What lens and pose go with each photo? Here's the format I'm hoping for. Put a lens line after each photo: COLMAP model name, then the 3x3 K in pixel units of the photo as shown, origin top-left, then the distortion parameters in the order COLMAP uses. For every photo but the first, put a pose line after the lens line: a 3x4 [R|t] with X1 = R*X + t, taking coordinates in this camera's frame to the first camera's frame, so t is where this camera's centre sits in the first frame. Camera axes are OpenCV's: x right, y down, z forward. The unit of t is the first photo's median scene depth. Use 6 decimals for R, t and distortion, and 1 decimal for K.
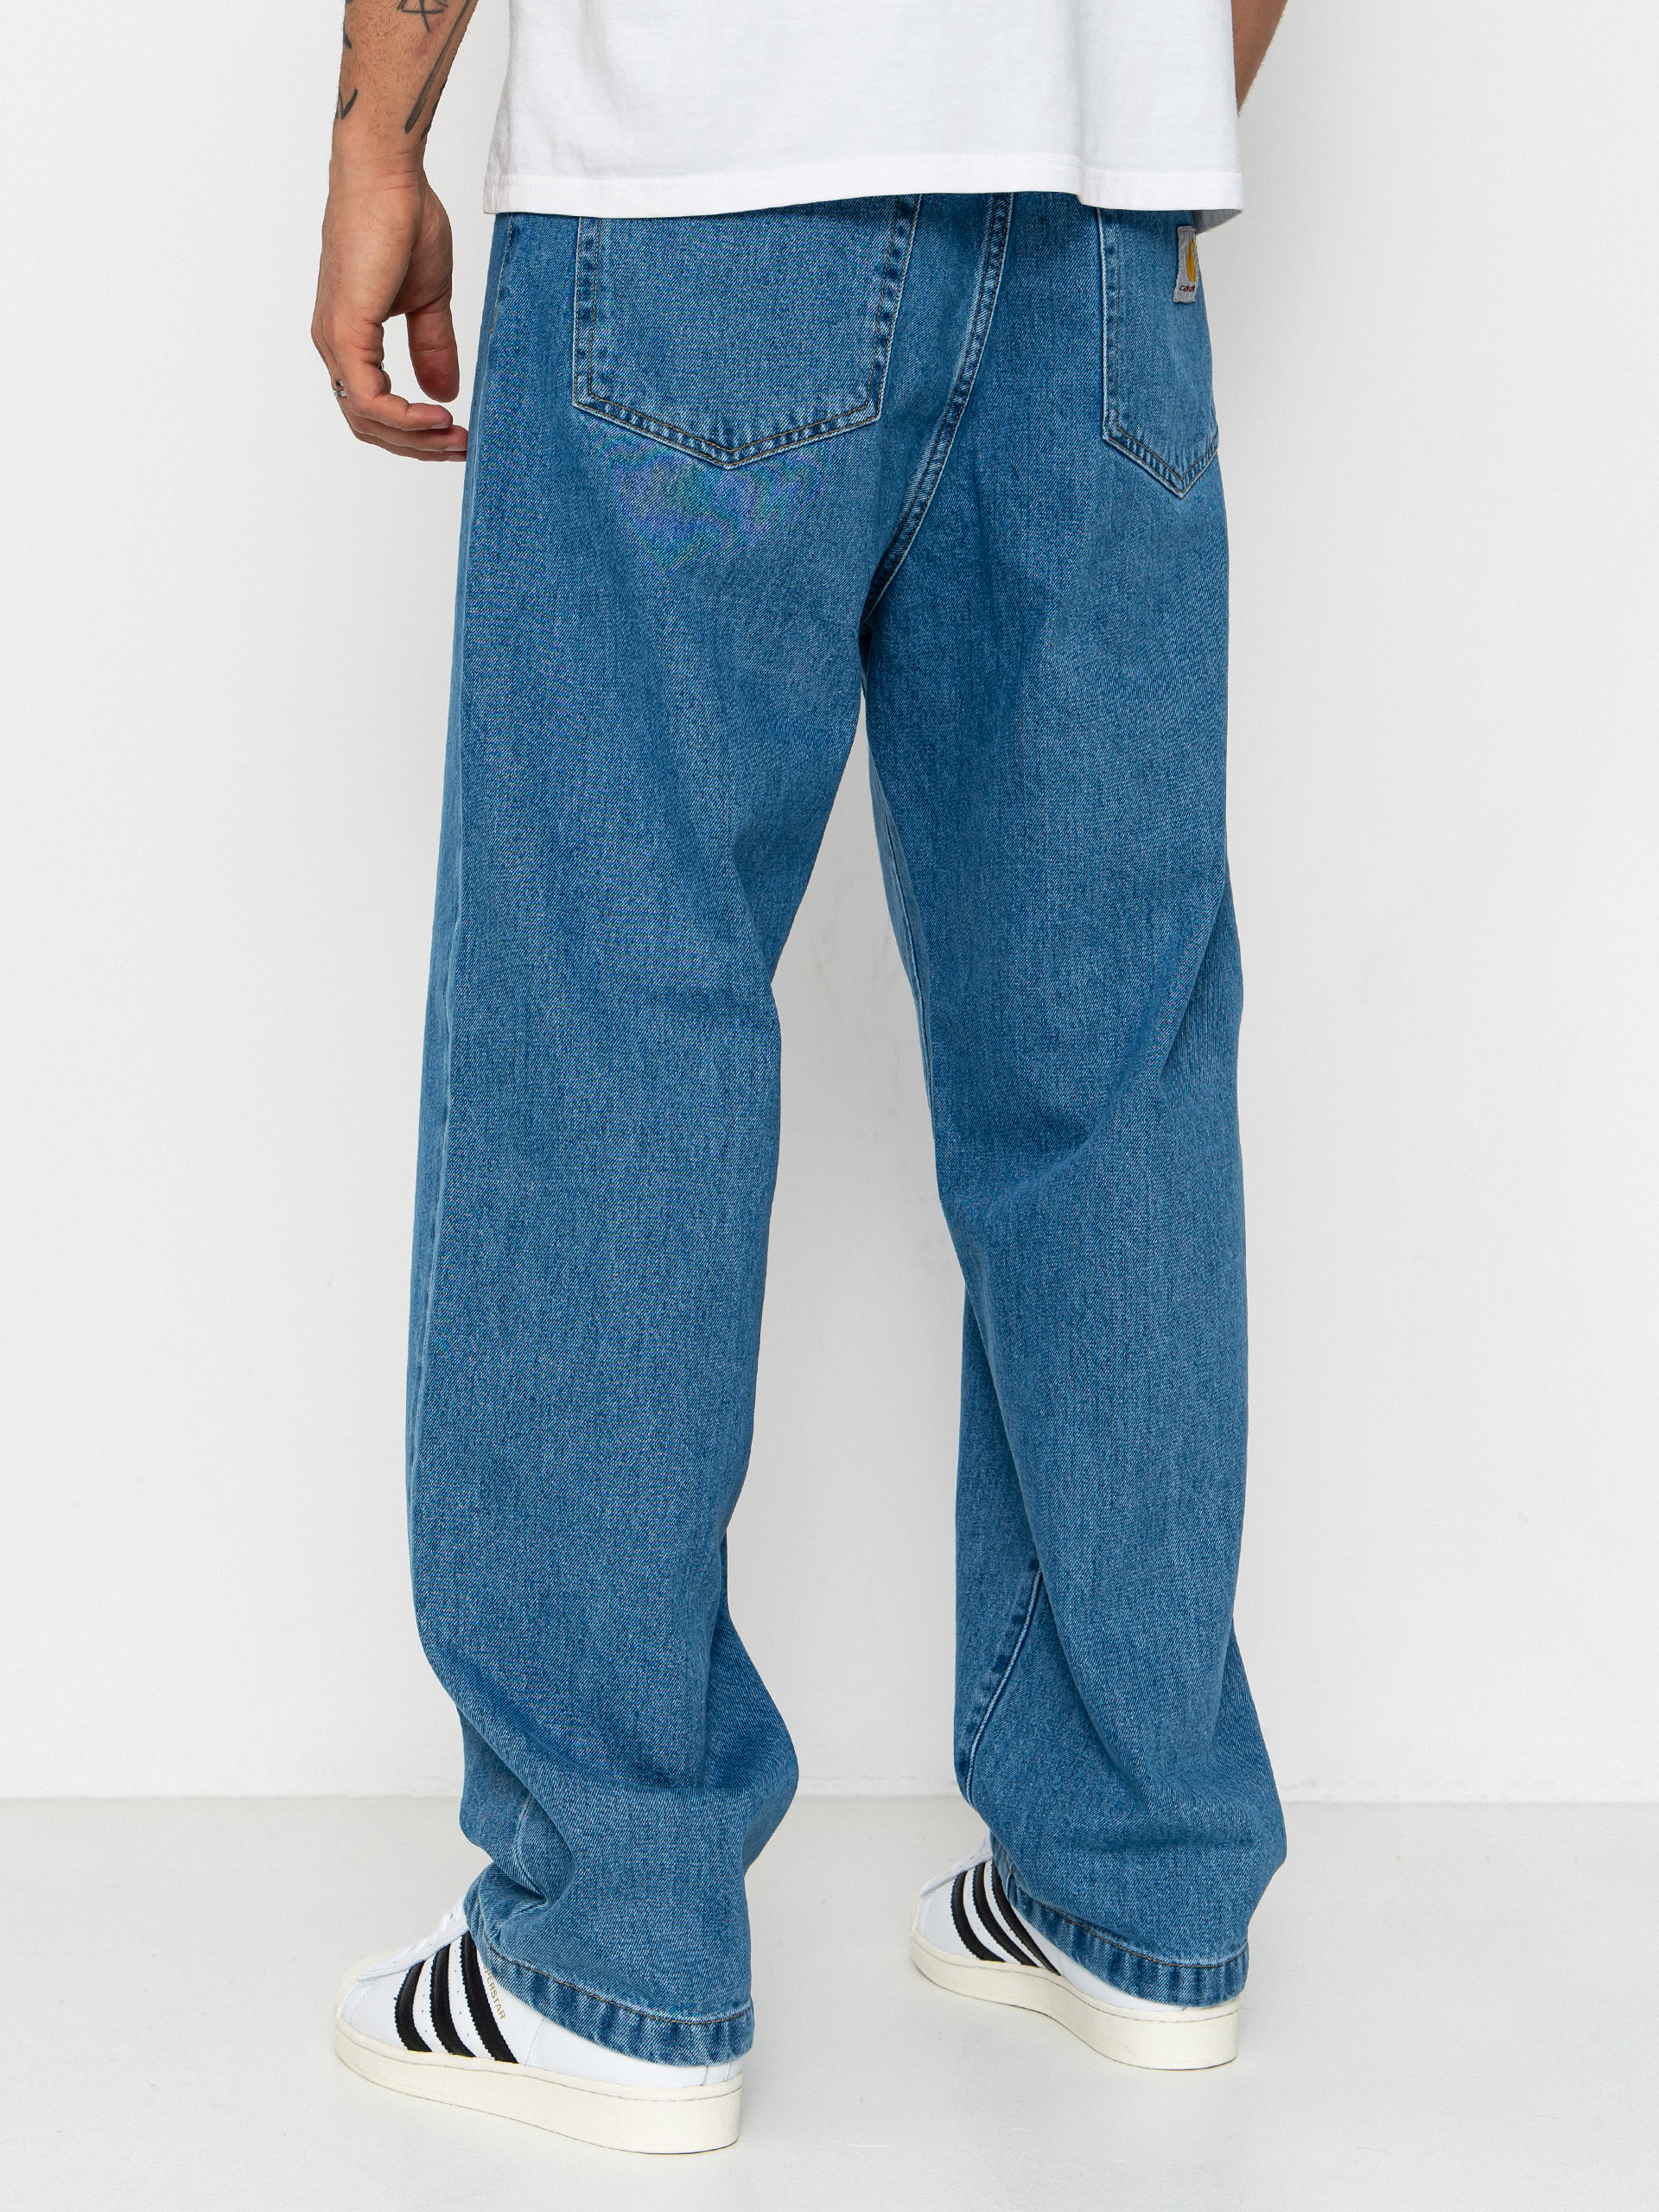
lens RADIAL K [[5256.9, 0, 829.5], [0, 5256.9, 1106.0], [0, 0, 1]] dist [0.061565, -0.110629]
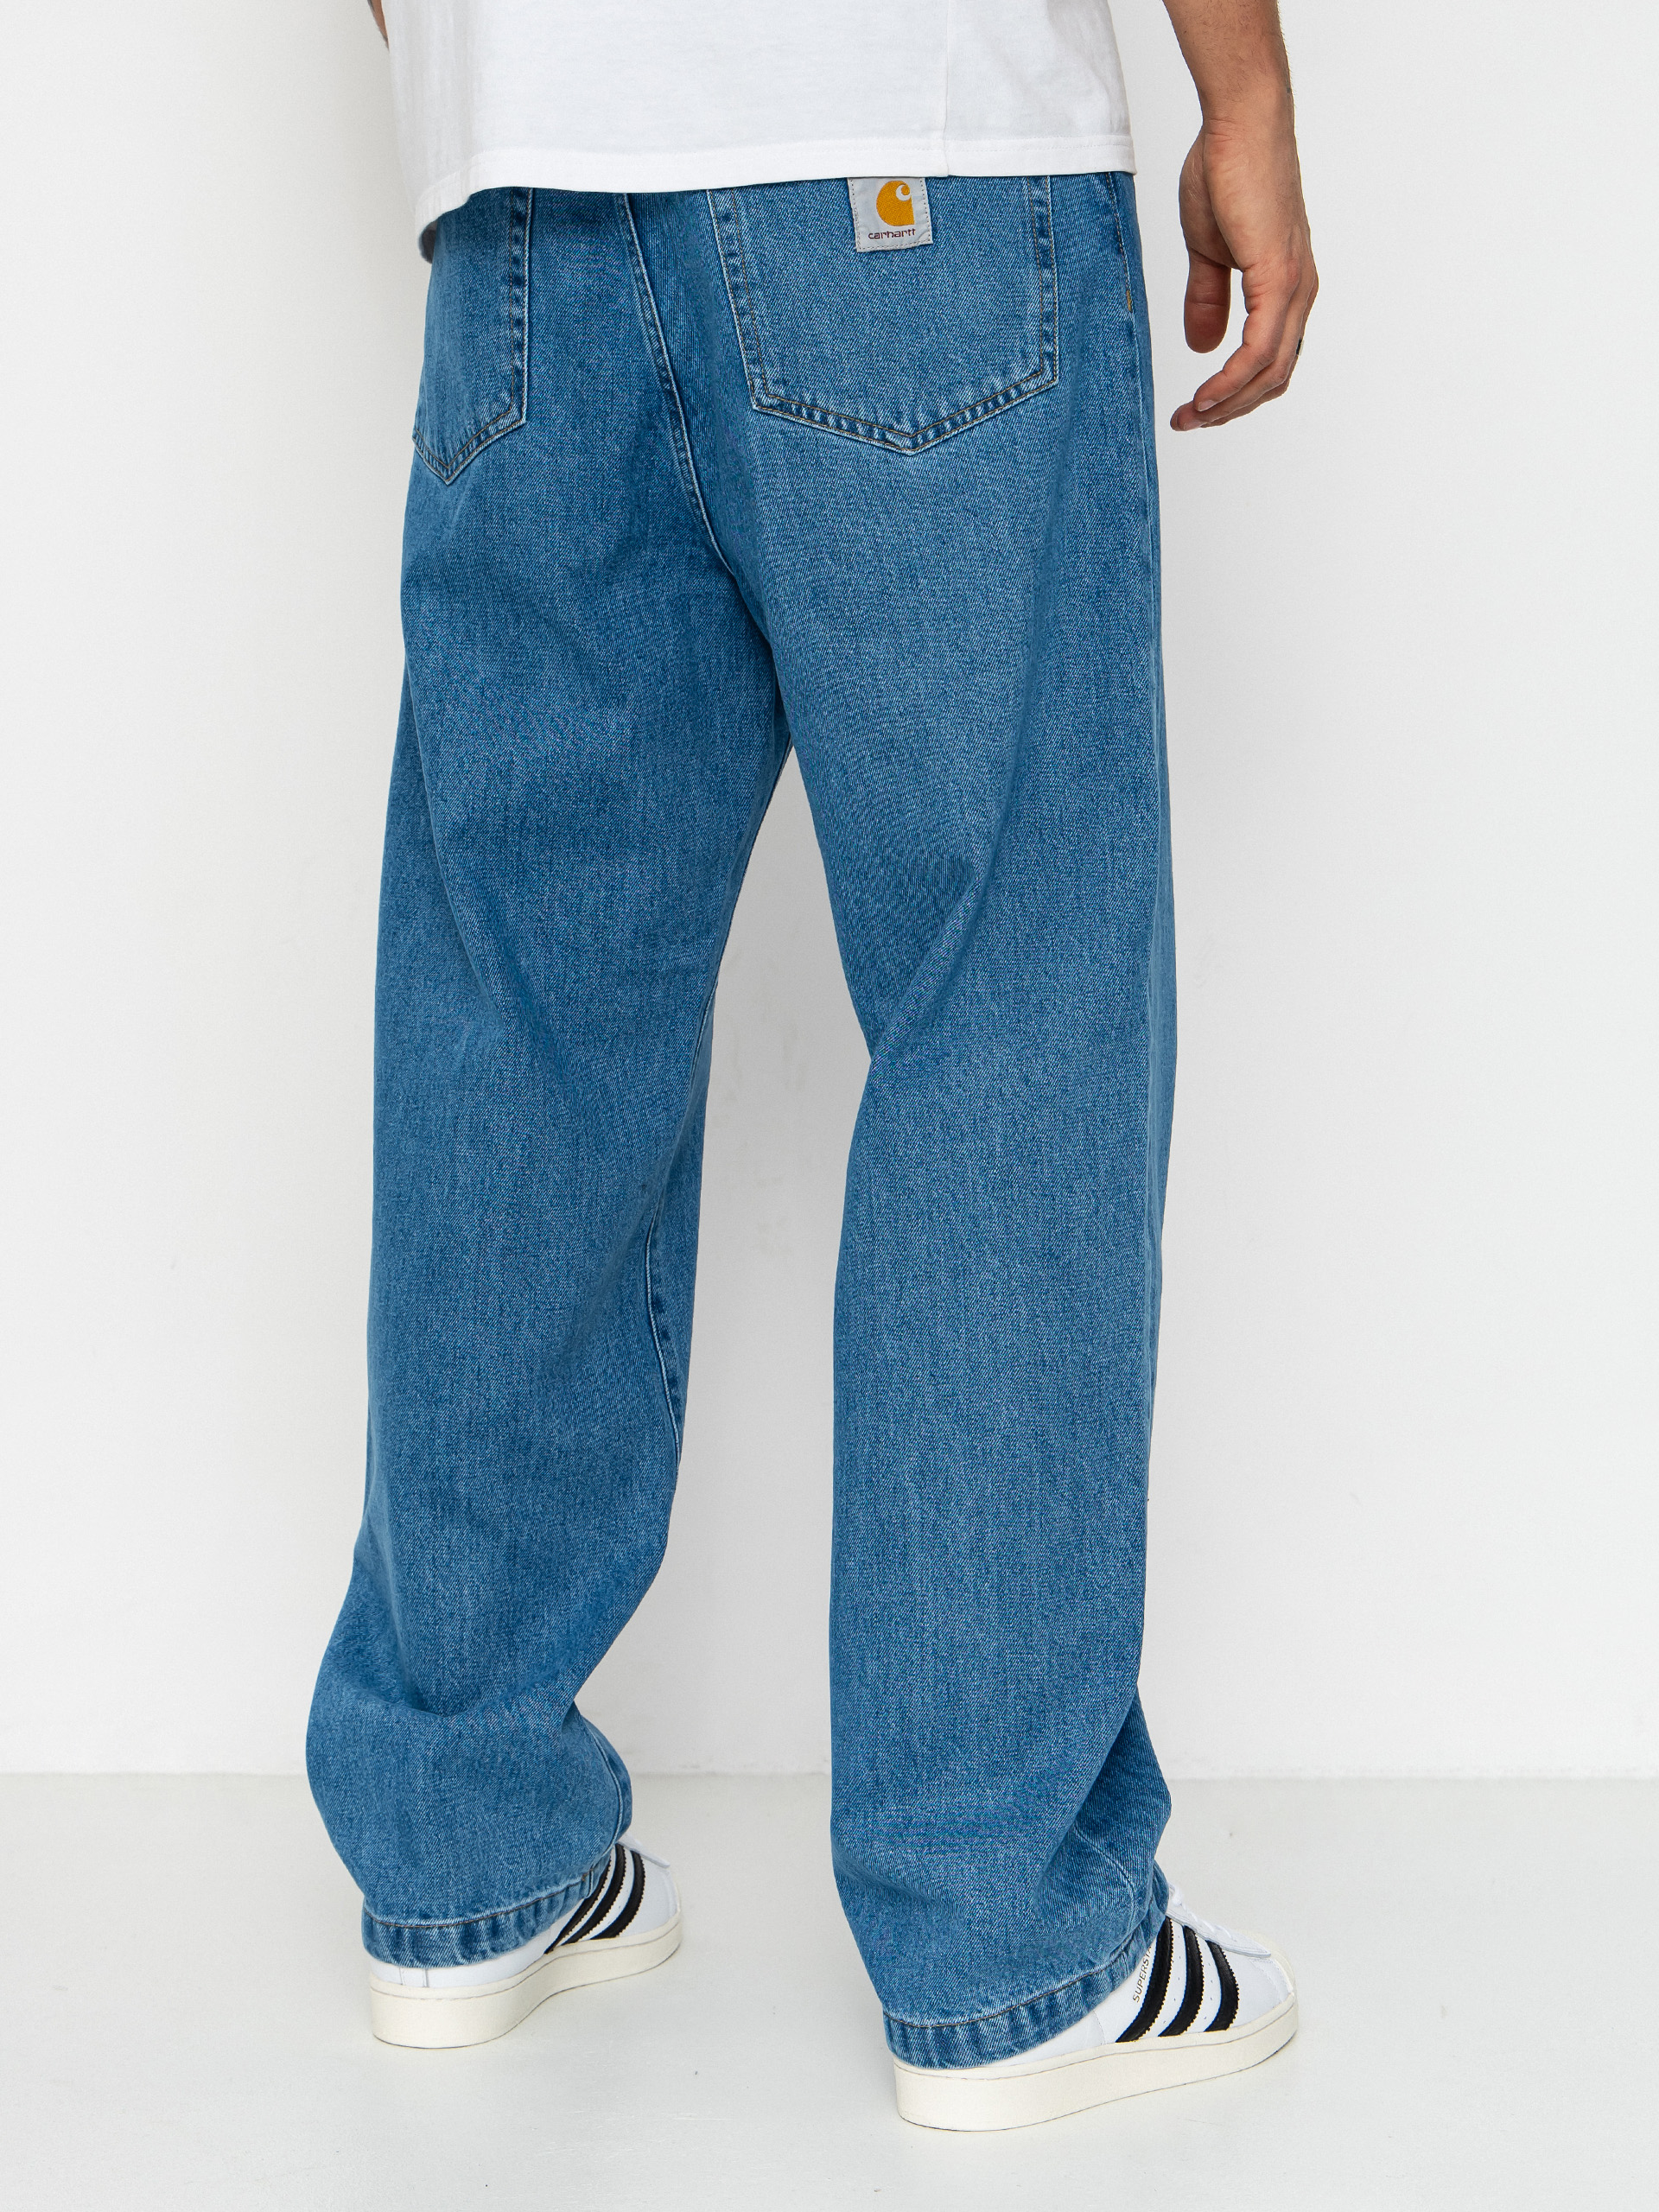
lens RADIAL K [[5256.9, 0, 829.5], [0, 5256.9, 1106.0], [0, 0, 1]] dist [0.061565, -0.110629]
pose [[0.326516, 0.034176, -0.944573, 1.014402], [-0.025636, 0.999299, 0.027295, -0.025796], [0.944844, 0.015303, 0.327164, 0.721379]]
